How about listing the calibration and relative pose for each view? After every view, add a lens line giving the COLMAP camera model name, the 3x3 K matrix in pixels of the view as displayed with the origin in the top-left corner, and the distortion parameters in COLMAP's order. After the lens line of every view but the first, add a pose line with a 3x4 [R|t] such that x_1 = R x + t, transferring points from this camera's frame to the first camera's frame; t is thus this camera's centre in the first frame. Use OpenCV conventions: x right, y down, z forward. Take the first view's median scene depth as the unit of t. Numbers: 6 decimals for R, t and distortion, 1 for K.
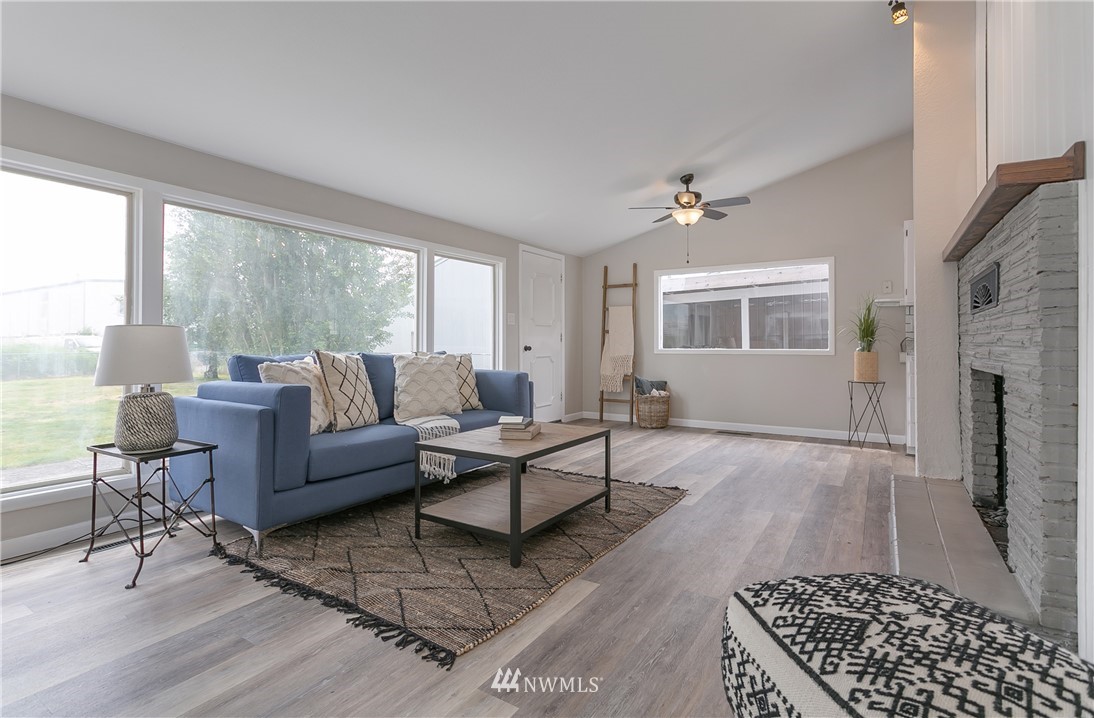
lens RADIAL K [[536.1, 0, 528.9], [0, 536.1, 340.6], [0, 0, 1]] dist [-0.003179, -0.000339]
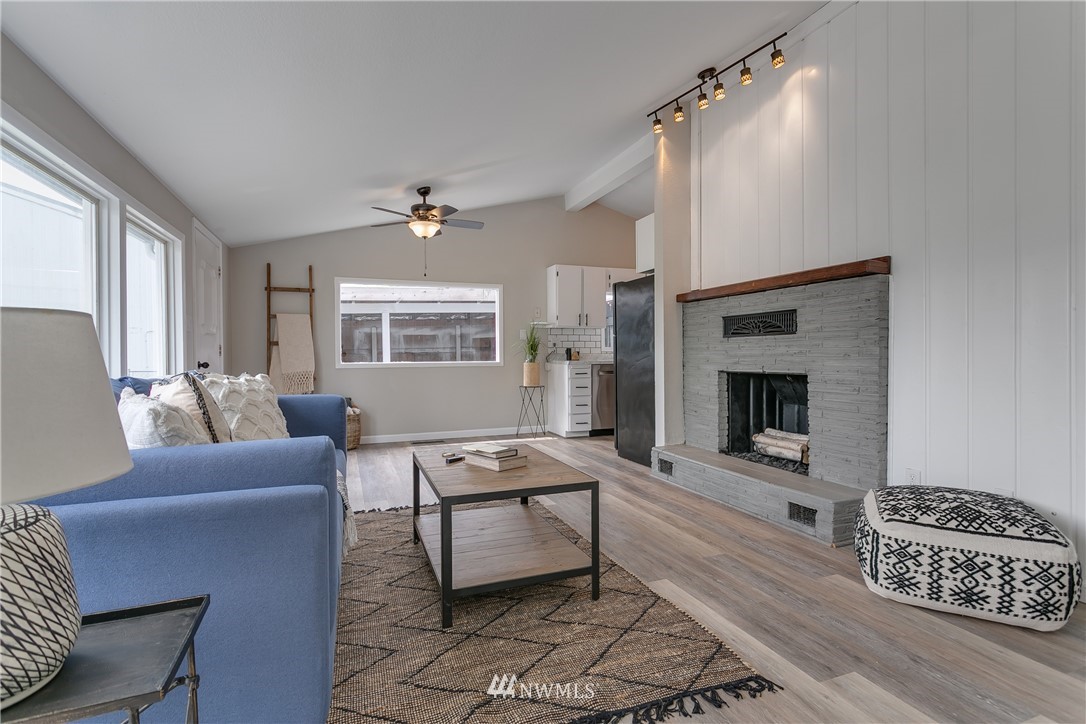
lens RADIAL K [[526.7, 0, 546.2], [0, 526.7, 359.8], [0, 0, 1]] dist [0.000059, 0.000369]
pose [[0.569354, -0.011189, 0.822017, -0.379198], [0.001978, 0.999923, 0.012241, -0.000894], [-0.822090, -0.005343, 0.569332, 0.257878]]
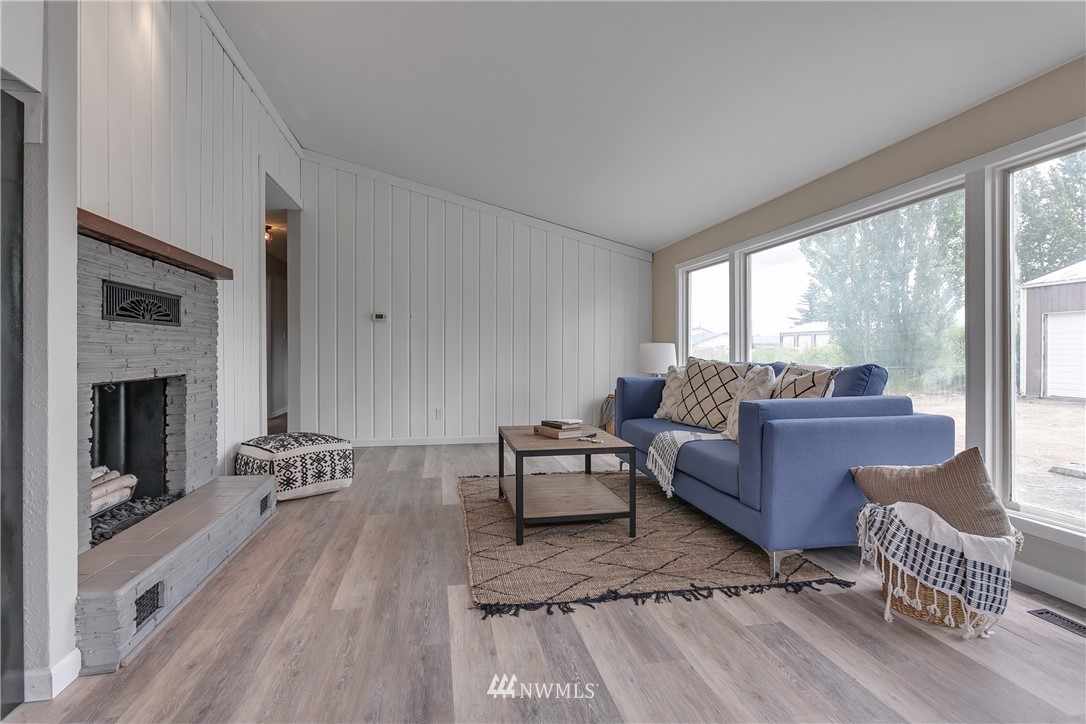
lens RADIAL K [[547.9, 0, 546.0], [0, 547.9, 355.0], [0, 0, 1]] dist [0.002929, 0.000138]
pose [[-0.707518, 0.004923, -0.706679, 0.456282], [0.004744, 0.999986, 0.002216, 0.004943], [0.706680, -0.001784, -0.707531, 1.018285]]
